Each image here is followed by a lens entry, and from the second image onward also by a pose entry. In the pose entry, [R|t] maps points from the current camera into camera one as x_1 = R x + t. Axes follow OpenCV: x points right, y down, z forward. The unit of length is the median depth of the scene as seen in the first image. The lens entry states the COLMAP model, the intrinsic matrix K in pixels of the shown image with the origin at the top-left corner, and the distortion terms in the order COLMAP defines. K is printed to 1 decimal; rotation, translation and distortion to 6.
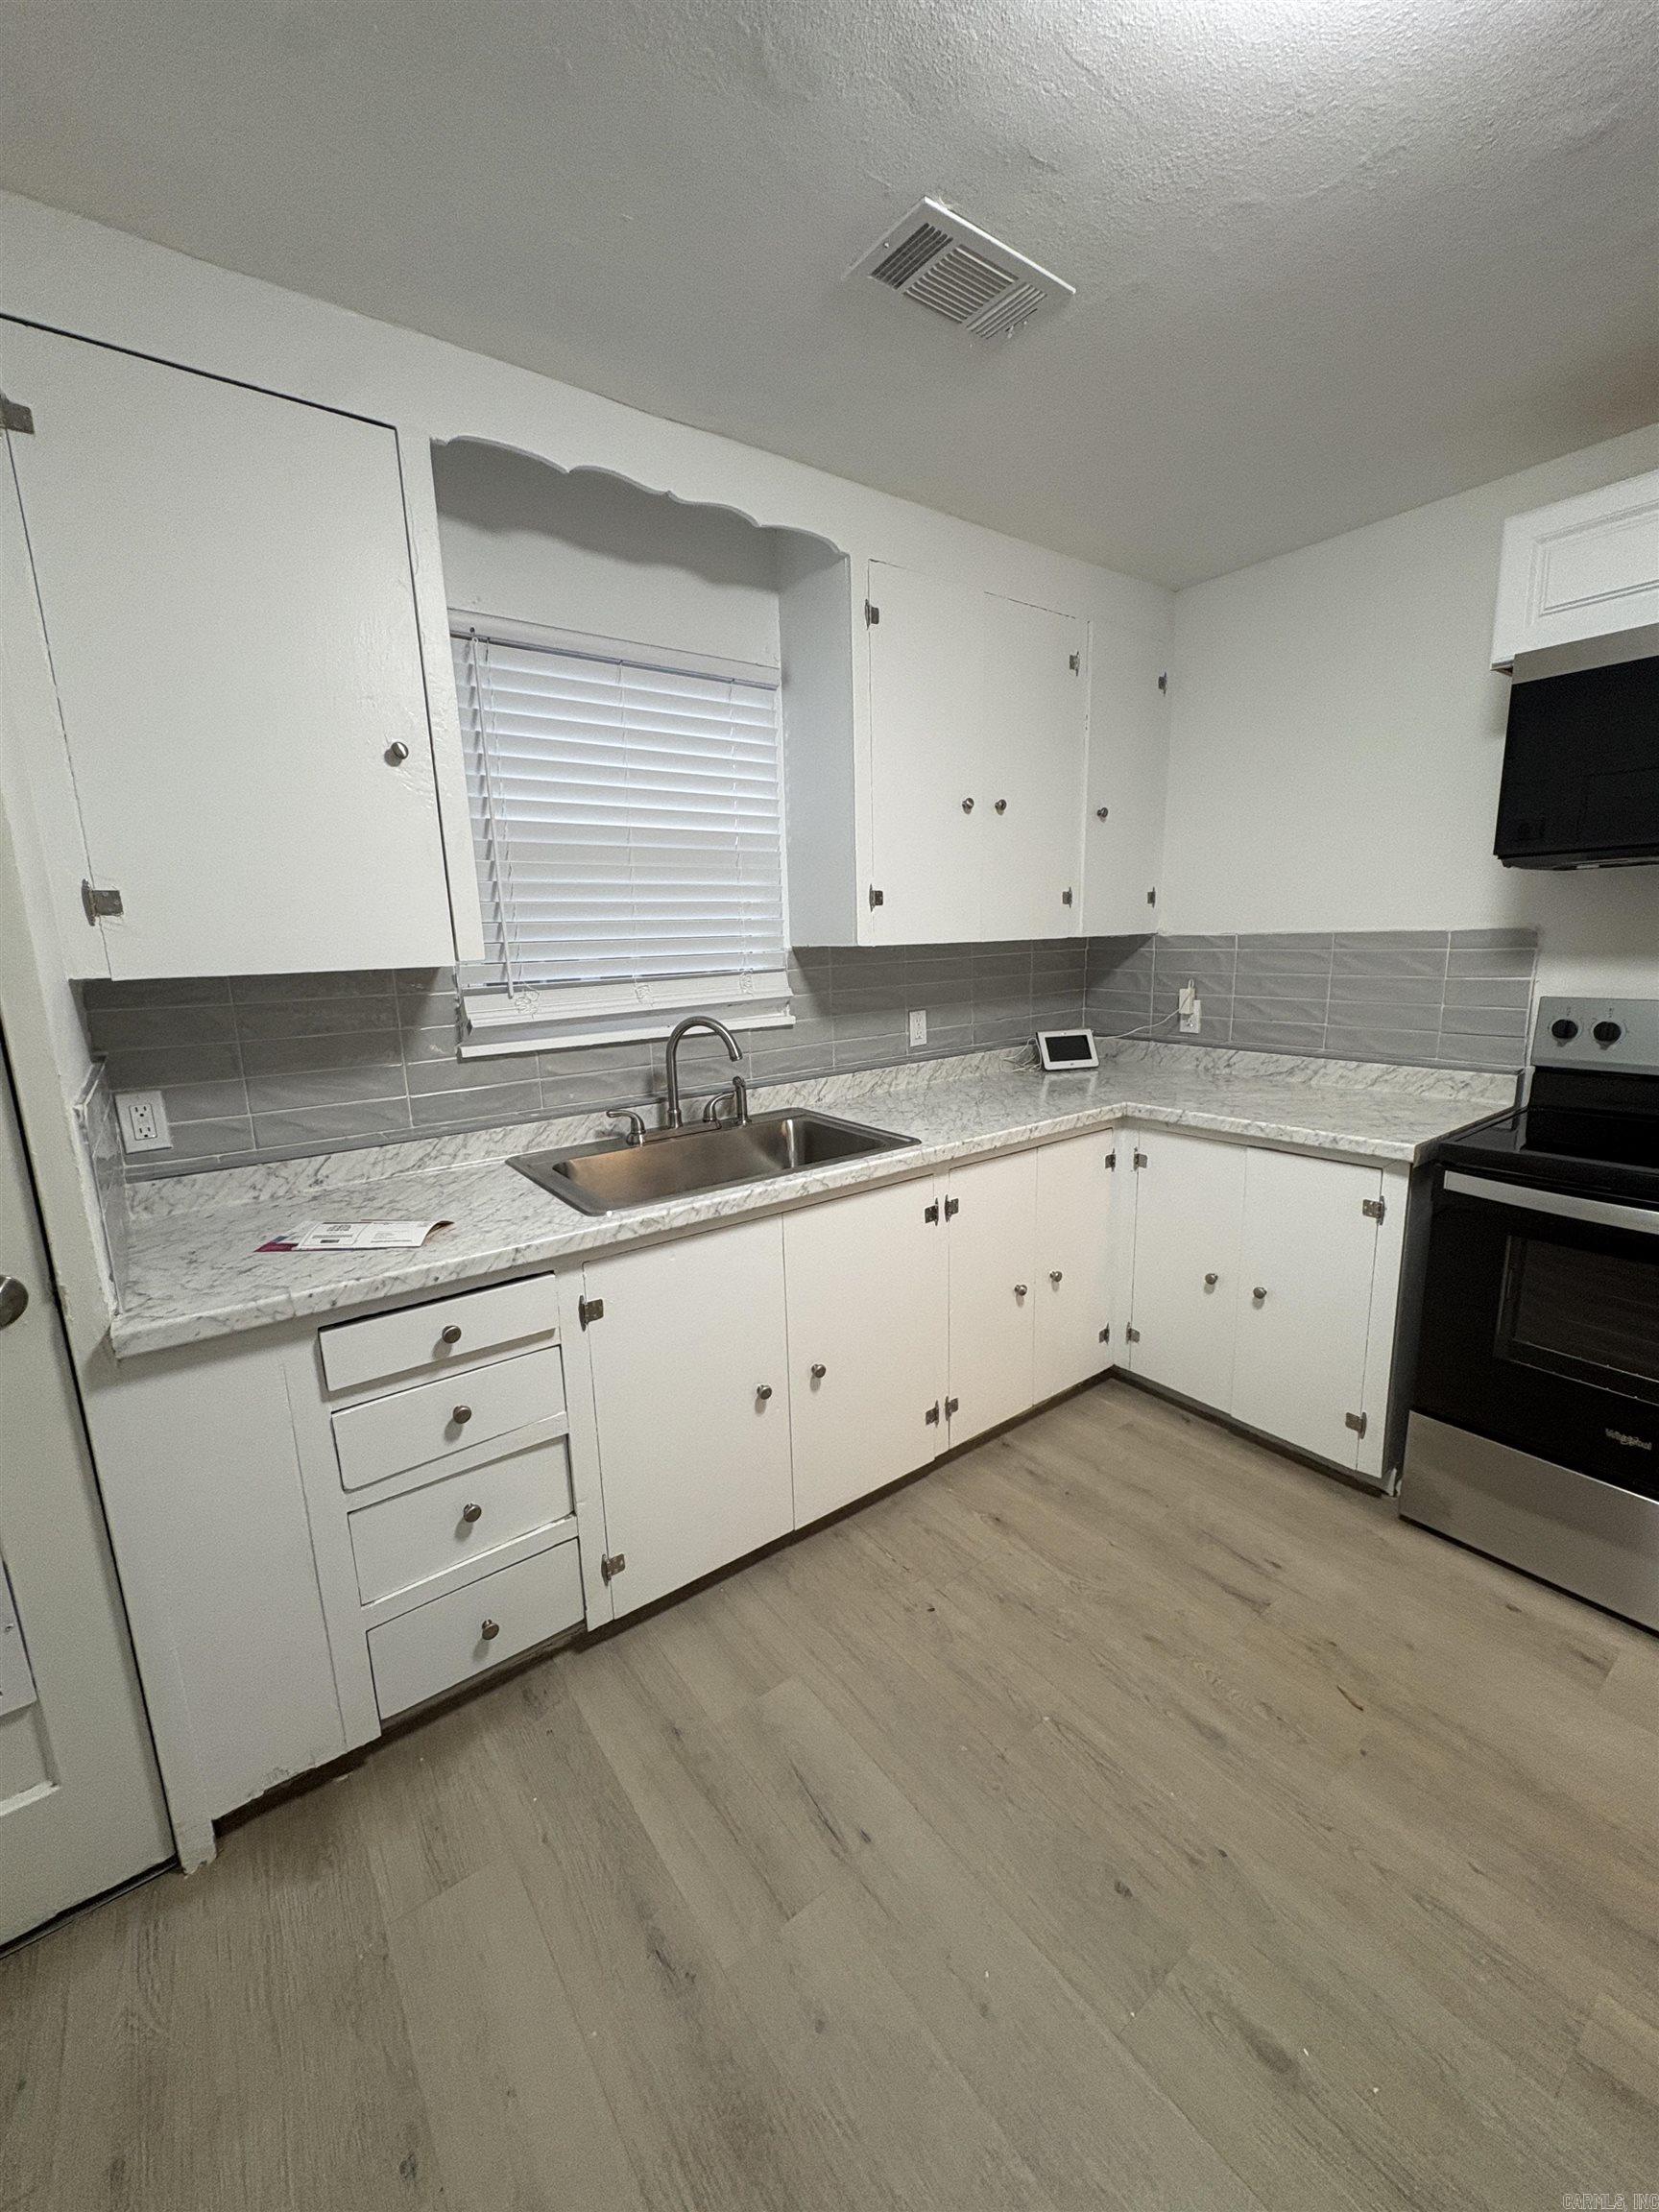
lens RADIAL K [[880.1, 0, 830.5], [0, 880.1, 1105.6], [0, 0, 1]] dist [-0.000462, 0.000253]
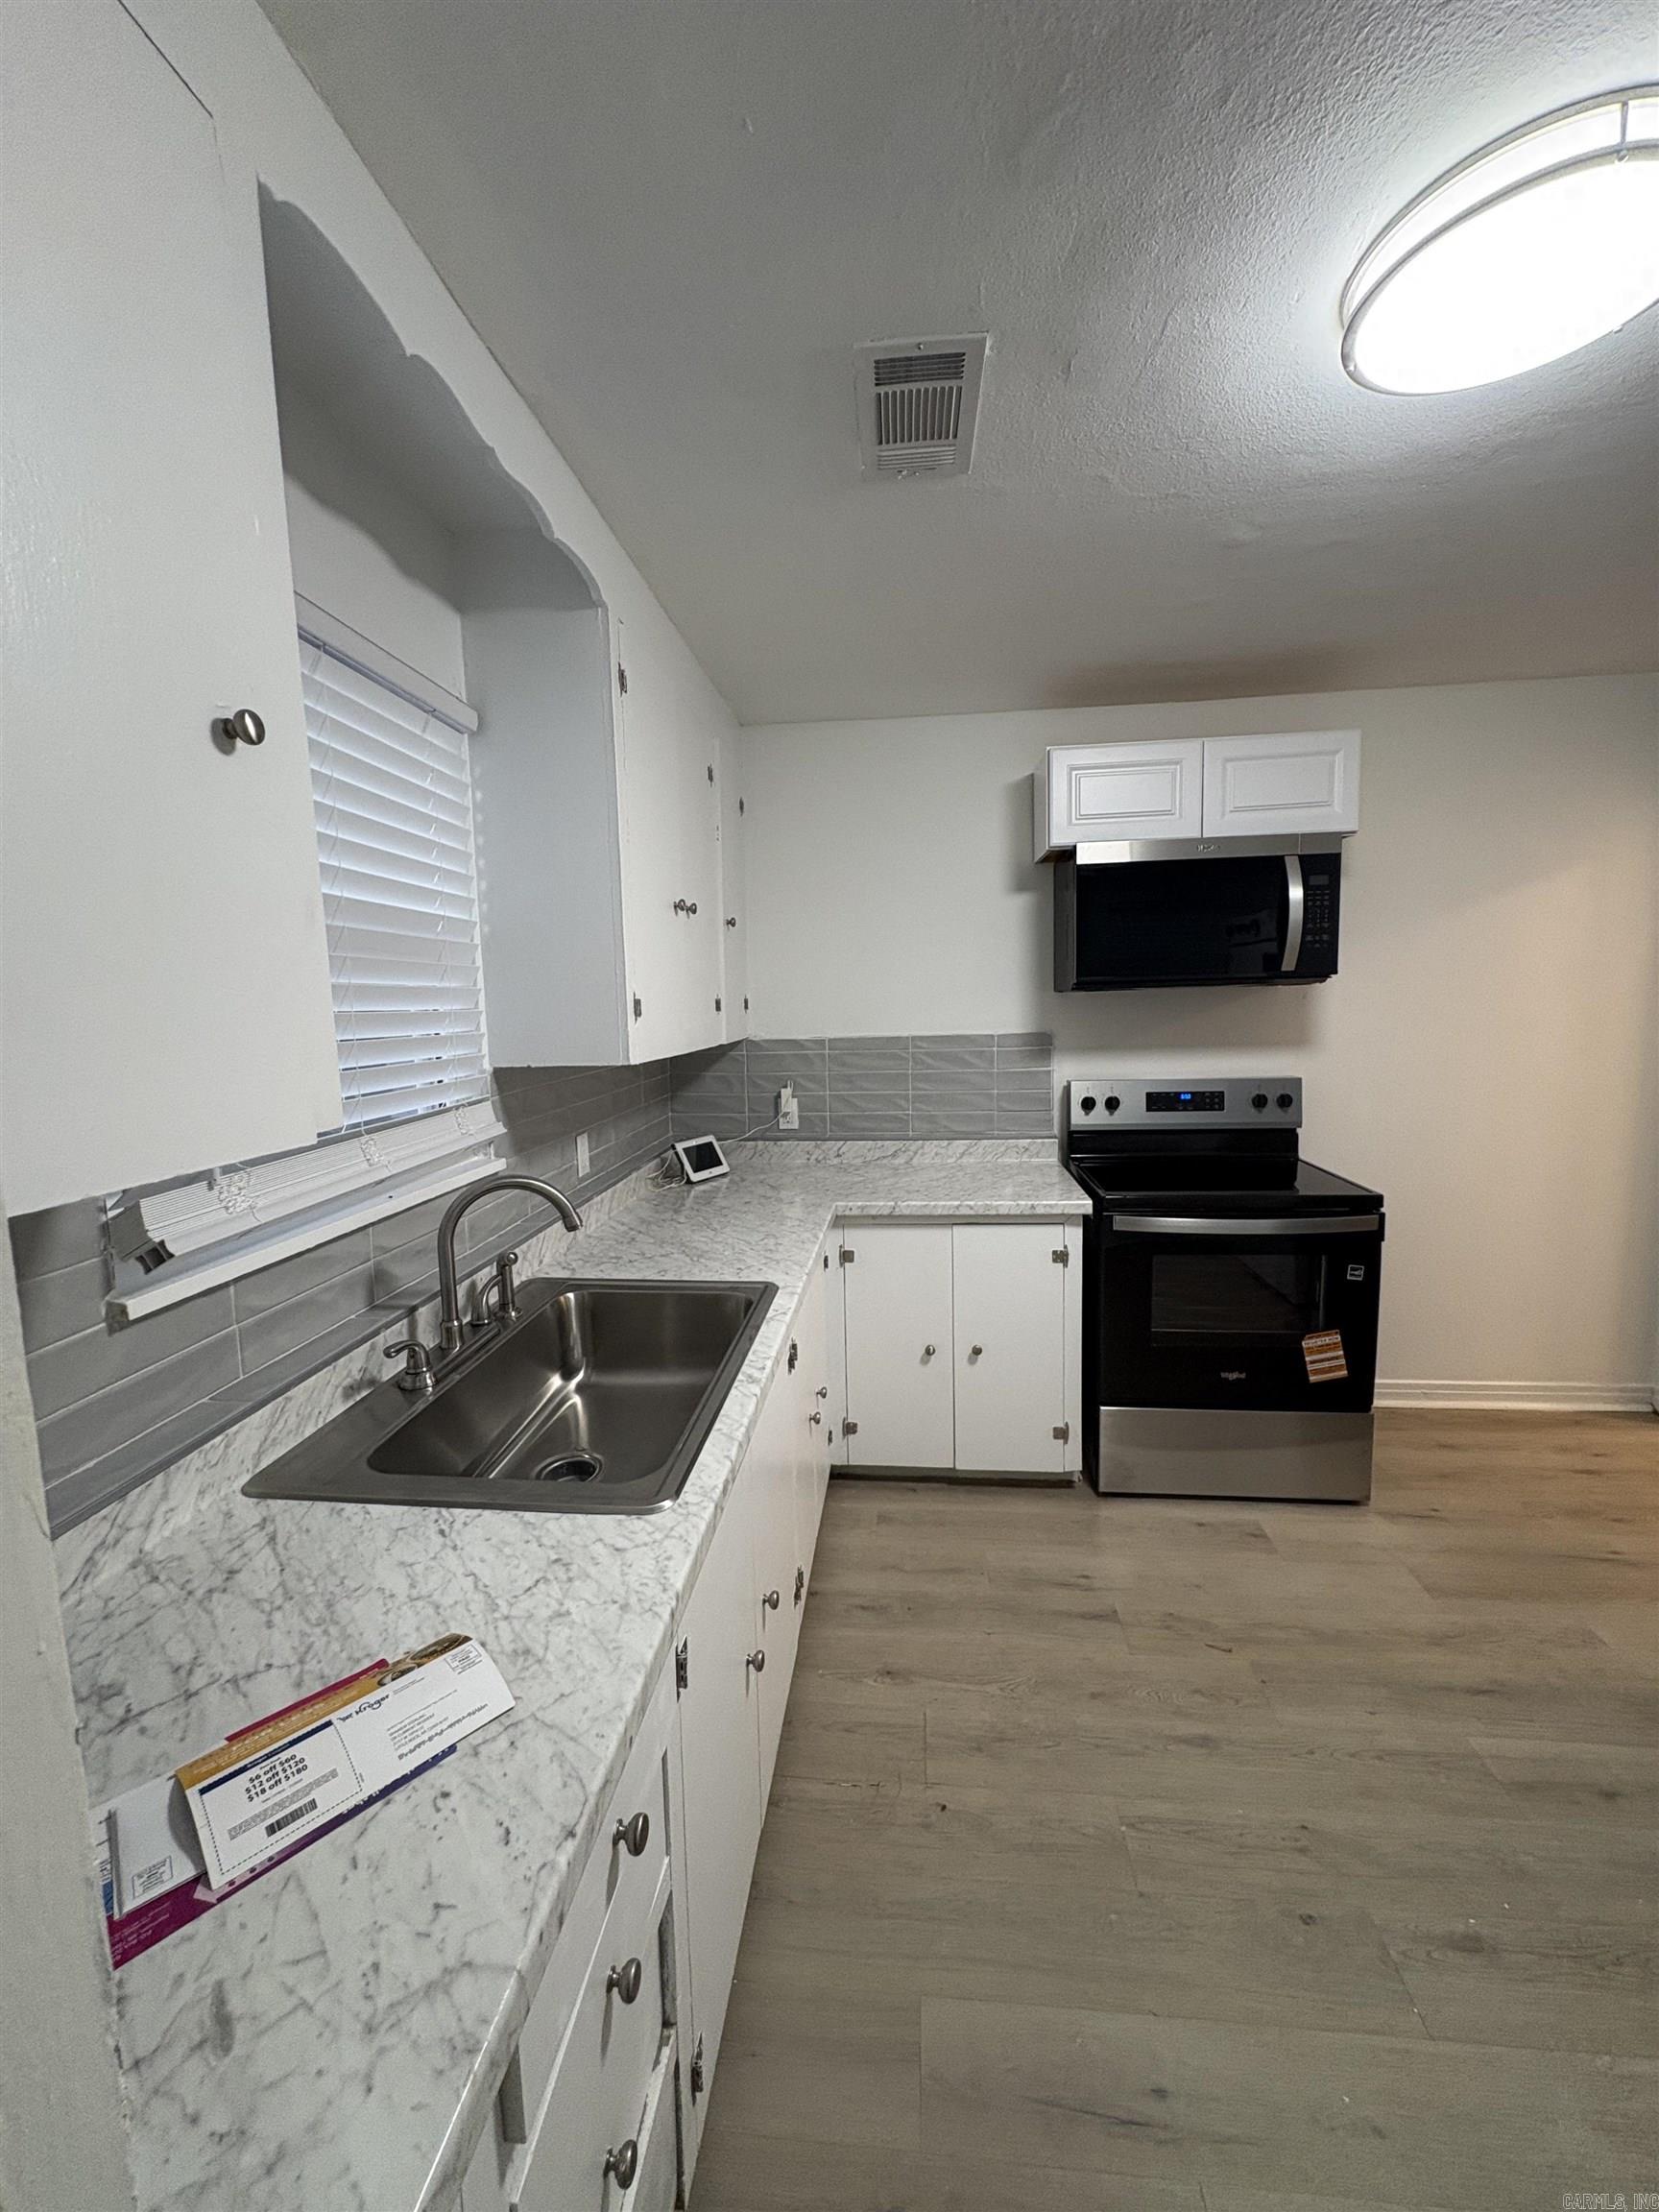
lens RADIAL K [[880.1, 0, 830.5], [0, 880.1, 1105.6], [0, 0, 1]] dist [-0.000462, 0.000253]
pose [[0.674439, -0.075003, 0.734511, -0.490099], [0.148194, 0.988333, -0.035153, -0.095516], [-0.723305, 0.132559, 0.677685, 0.343841]]
